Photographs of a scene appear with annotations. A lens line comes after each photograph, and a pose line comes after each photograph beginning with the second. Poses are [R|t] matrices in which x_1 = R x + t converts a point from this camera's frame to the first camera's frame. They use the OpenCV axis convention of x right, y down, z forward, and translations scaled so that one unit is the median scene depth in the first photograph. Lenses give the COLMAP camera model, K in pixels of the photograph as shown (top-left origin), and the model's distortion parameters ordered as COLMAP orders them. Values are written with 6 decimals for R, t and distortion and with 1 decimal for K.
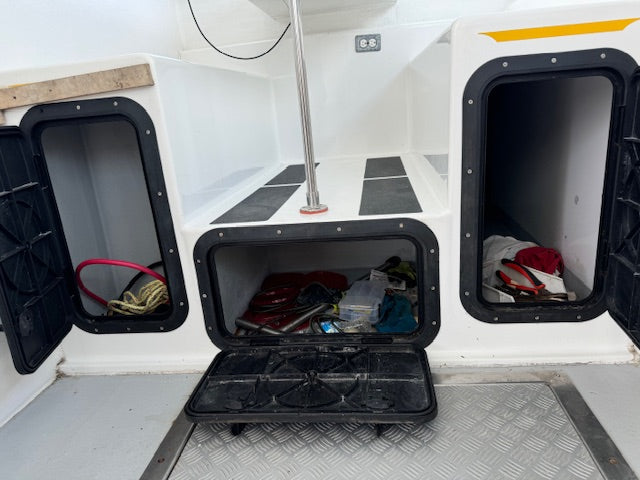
lens RADIAL K [[463.5, 0, 303.7], [0, 463.5, 242.0], [0, 0, 1]] dist [0.053774, -0.054701]
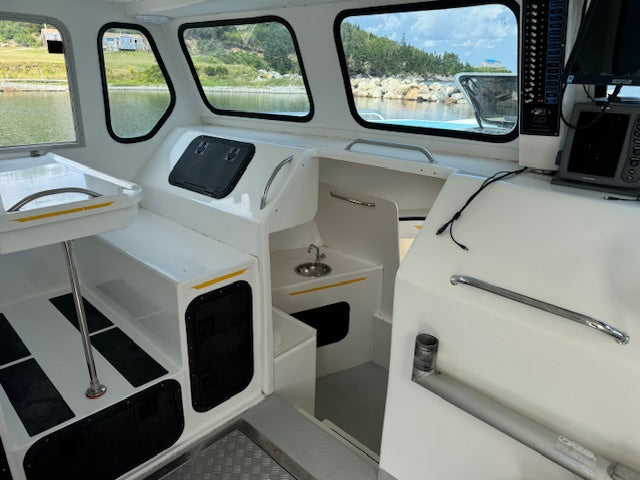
lens RADIAL K [[463.5, 0, 330.1], [0, 463.5, 243.6], [0, 0, 1]] dist [0.053774, -0.054701]
pose [[0.588455, -0.184730, 0.787144, -0.707095], [0.166767, 0.980347, 0.105400, -0.633895], [-0.791145, 0.069246, 0.607696, -0.634634]]
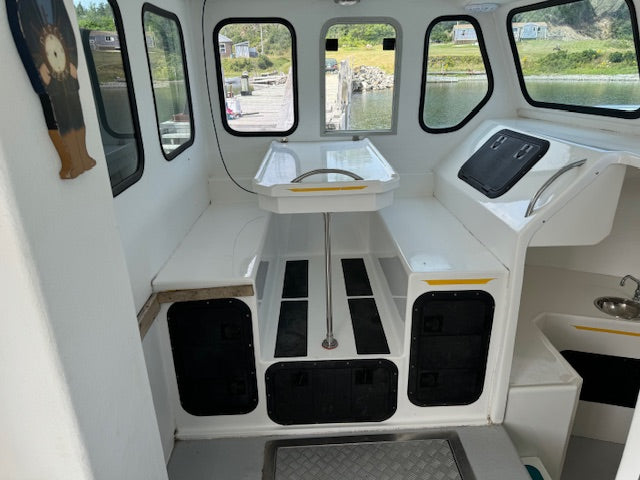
lens RADIAL K [[463.5, 0, 309.3], [0, 463.5, 246.6], [0, 0, 1]] dist [0.053774, -0.054701]
pose [[0.986809, 0.006973, 0.161740, -0.377206], [-0.018500, 0.997384, 0.069875, -0.617050], [-0.160829, -0.071945, 0.984357, -0.780328]]
